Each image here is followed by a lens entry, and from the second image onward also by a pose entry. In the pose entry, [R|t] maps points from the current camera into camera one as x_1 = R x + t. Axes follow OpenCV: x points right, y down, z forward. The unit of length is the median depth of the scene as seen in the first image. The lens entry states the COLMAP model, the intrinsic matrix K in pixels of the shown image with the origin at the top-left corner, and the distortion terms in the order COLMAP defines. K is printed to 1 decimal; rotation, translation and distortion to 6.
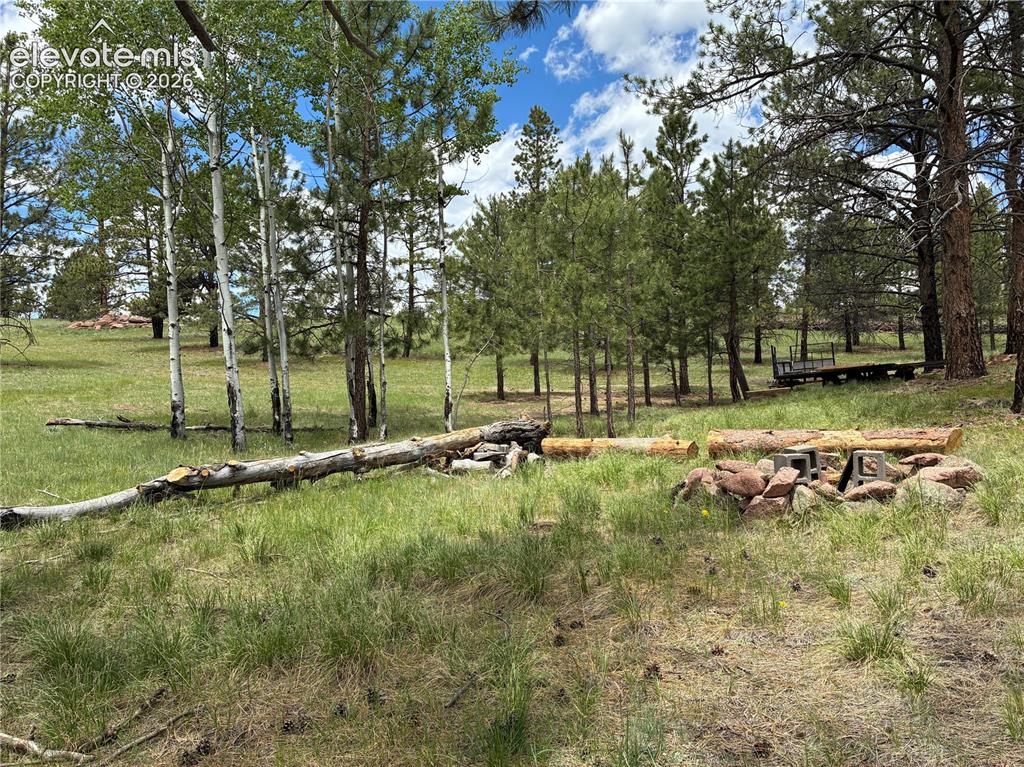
lens RADIAL K [[757.1, 0, 512.0], [0, 757.1, 383.5], [0, 0, 1]] dist [0.084885, -0.121207]
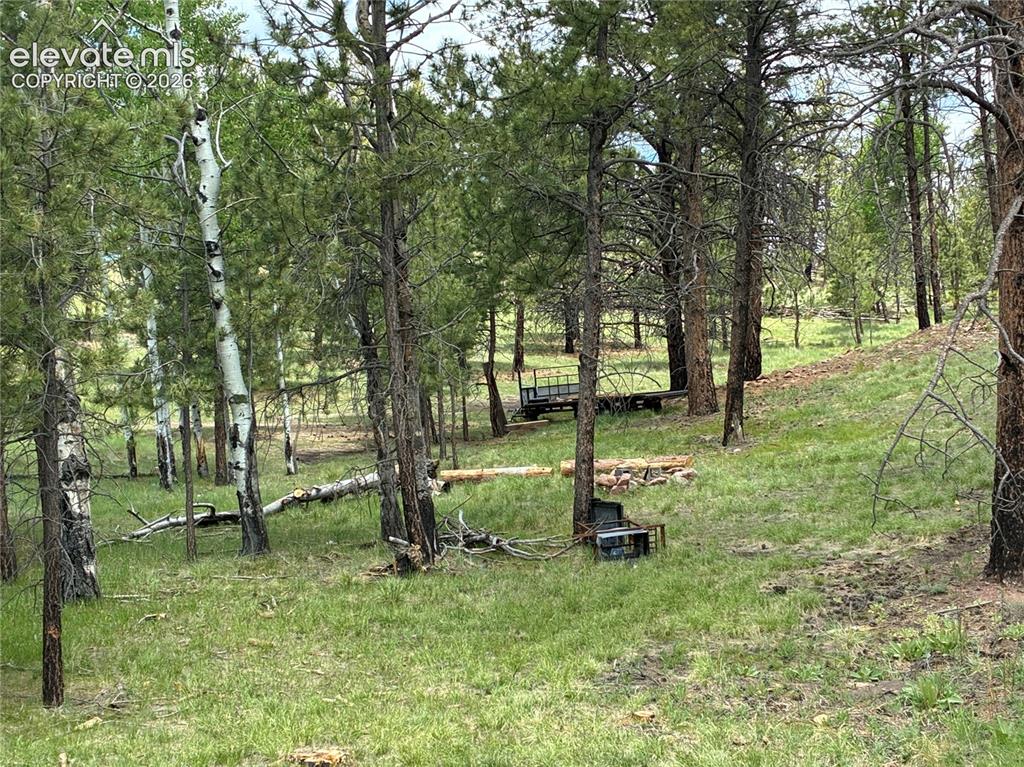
lens RADIAL K [[1722.3, 0, 525.0], [0, 1722.3, 361.8], [0, 0, 1]] dist [0.290714, -1.410606]
pose [[0.915765, -0.001397, 0.401712, -1.530850], [0.005710, 0.999938, -0.009540, -0.137806], [-0.401674, 0.011030, 0.915717, -2.786244]]
